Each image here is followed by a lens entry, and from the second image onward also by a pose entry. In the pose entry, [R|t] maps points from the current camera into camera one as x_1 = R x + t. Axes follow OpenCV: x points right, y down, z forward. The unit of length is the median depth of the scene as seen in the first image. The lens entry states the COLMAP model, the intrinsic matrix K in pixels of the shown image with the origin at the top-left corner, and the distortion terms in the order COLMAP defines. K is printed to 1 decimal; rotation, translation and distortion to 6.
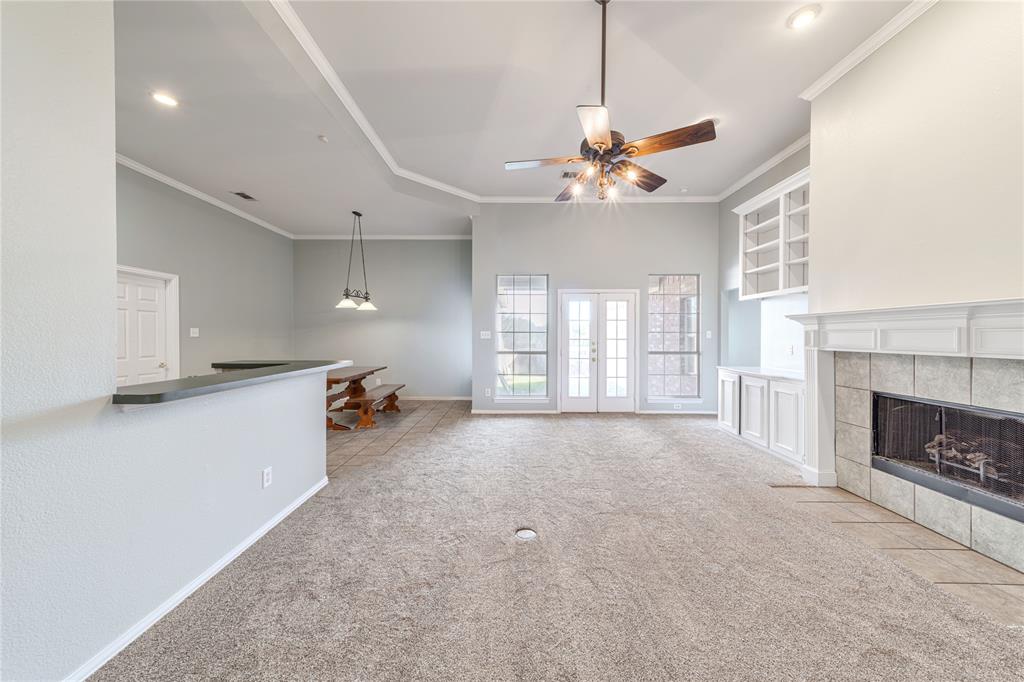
lens RADIAL K [[358.6, 0, 510.3], [0, 358.6, 338.3], [0, 0, 1]] dist [0.007946, 0.000613]
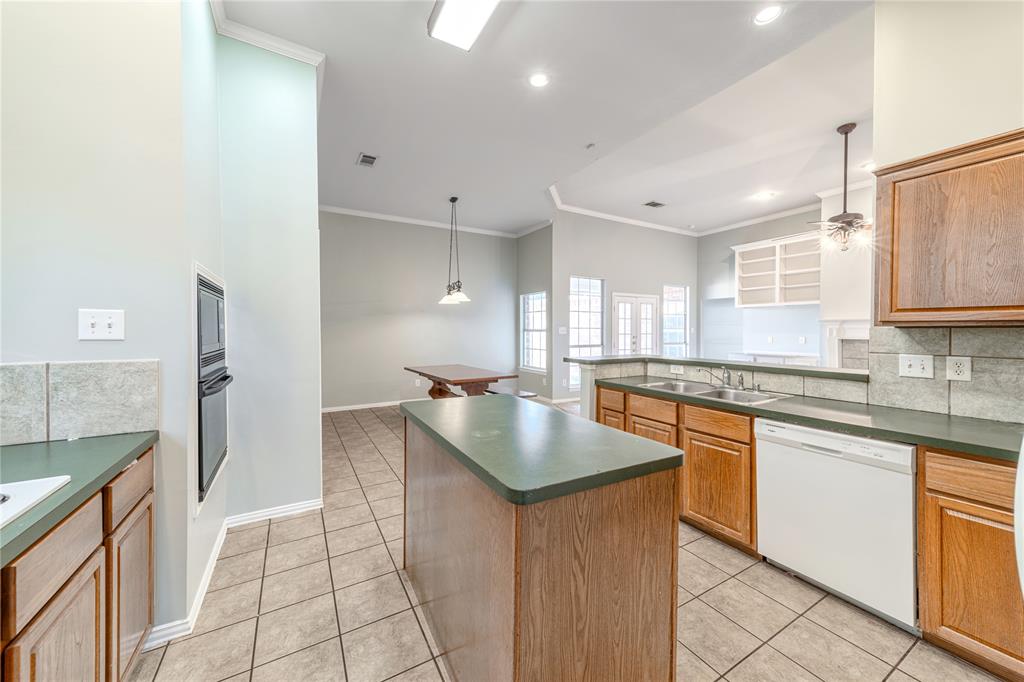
lens RADIAL K [[358.6, 0, 508.0], [0, 358.6, 336.6], [0, 0, 1]] dist [0.007946, 0.000613]
pose [[0.877411, -0.007522, 0.479681, -1.423633], [0.004156, 0.999959, 0.008080, -0.001802], [-0.479722, -0.005096, 0.877406, 0.214275]]
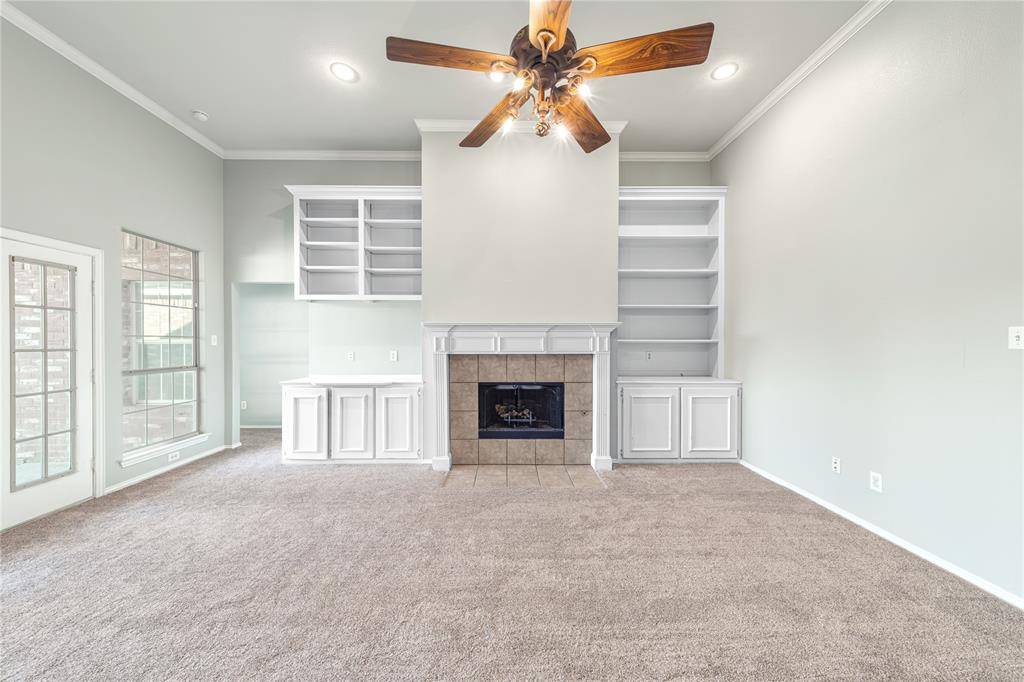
lens RADIAL K [[358.6, 0, 507.5], [0, 358.6, 341.7], [0, 0, 1]] dist [0.007946, 0.000613]
pose [[-0.009427, -0.004148, 0.999947, -0.308005], [0.008622, 0.999954, 0.004229, -0.010638], [-0.999918, 0.008662, -0.009391, 0.807746]]
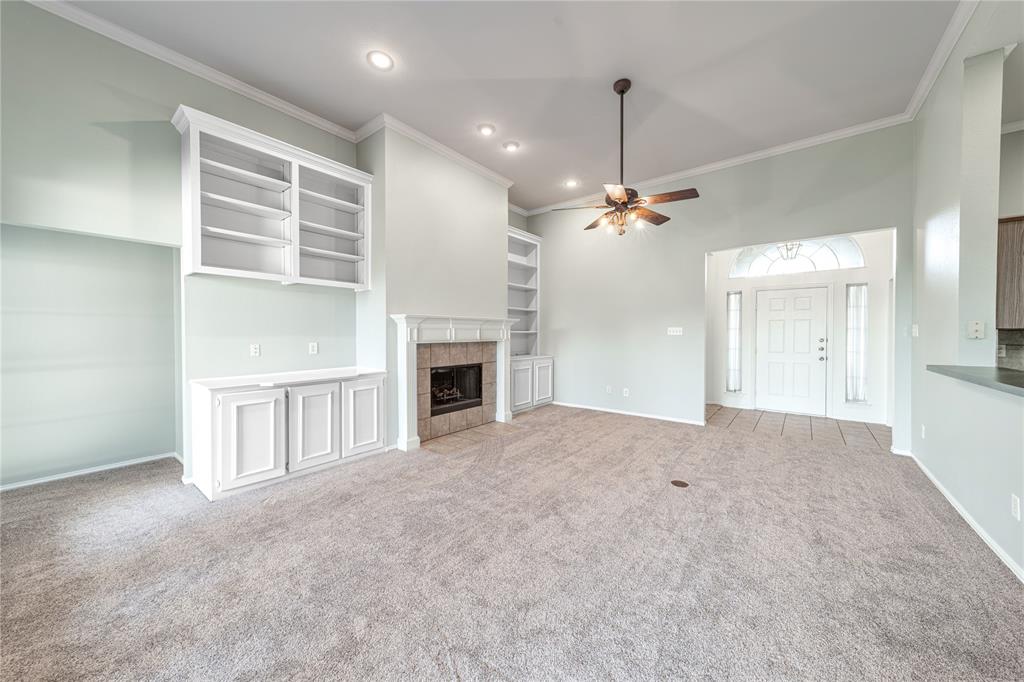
lens RADIAL K [[358.6, 0, 516.9], [0, 358.6, 337.1], [0, 0, 1]] dist [0.007946, 0.000613]
pose [[-0.785878, -0.010059, 0.618300, -0.218458], [0.003293, 0.999785, 0.020451, -0.014980], [-0.618373, 0.018108, -0.785676, 1.770986]]
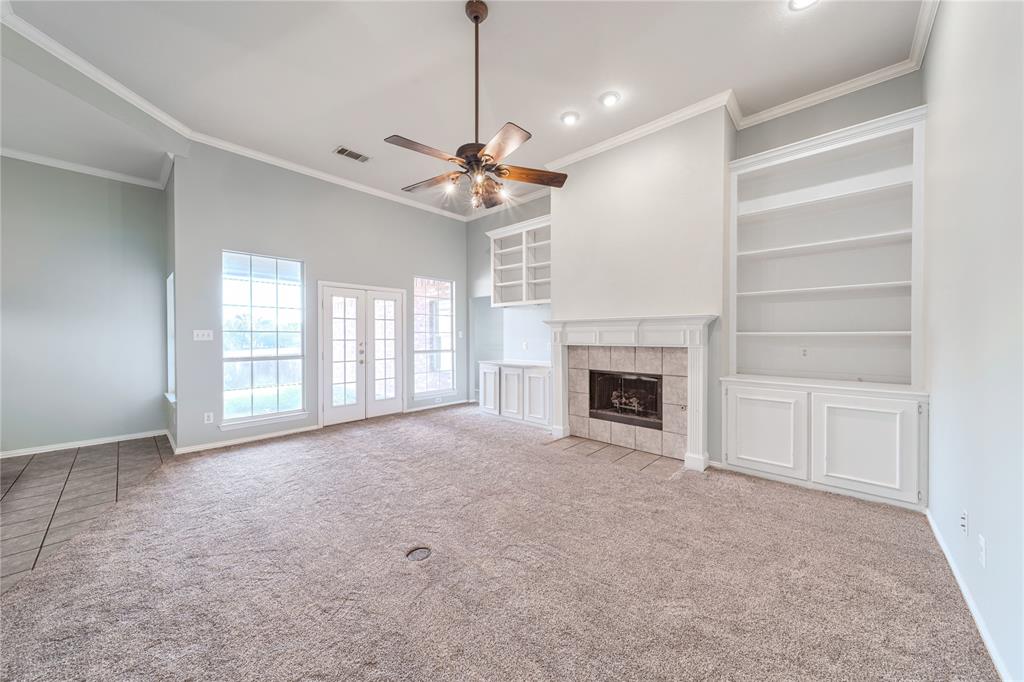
lens RADIAL K [[358.6, 0, 521.7], [0, 358.6, 338.9], [0, 0, 1]] dist [0.007946, 0.000613]
pose [[0.668546, -0.011723, 0.743578, -0.336594], [0.010176, 0.999926, 0.006615, -0.003285], [-0.743601, 0.003144, 0.668616, 0.145367]]
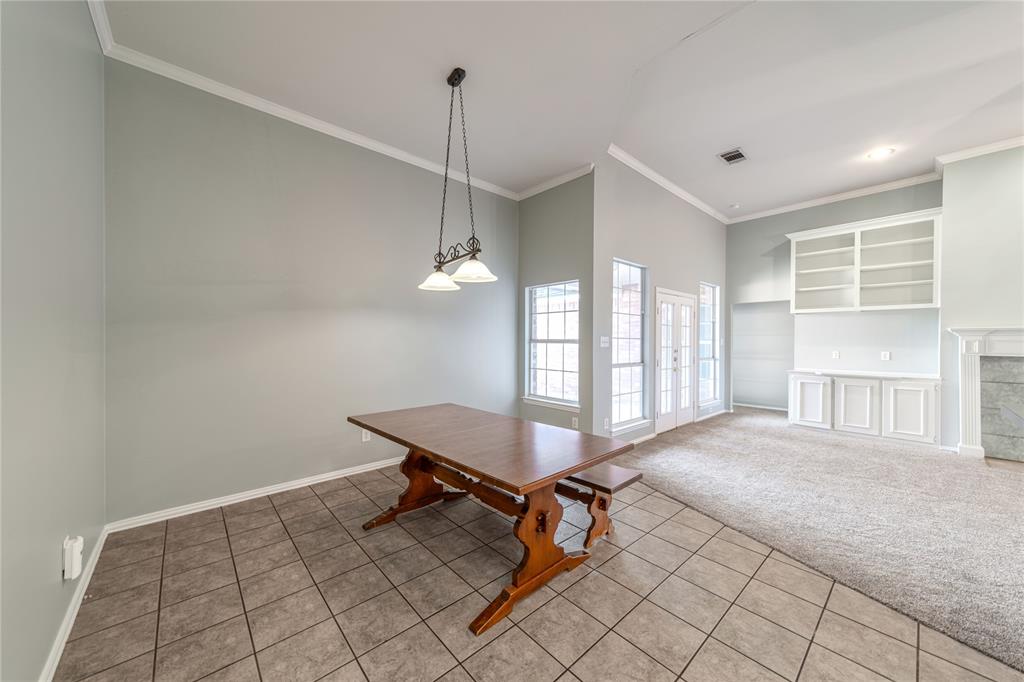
lens RADIAL K [[358.6, 0, 509.2], [0, 358.6, 342.6], [0, 0, 1]] dist [0.007946, 0.000613]
pose [[0.748107, -0.001102, 0.663577, -1.294078], [0.001097, 0.999999, 0.000424, -0.017171], [-0.663577, 0.000411, 0.748107, 1.138168]]
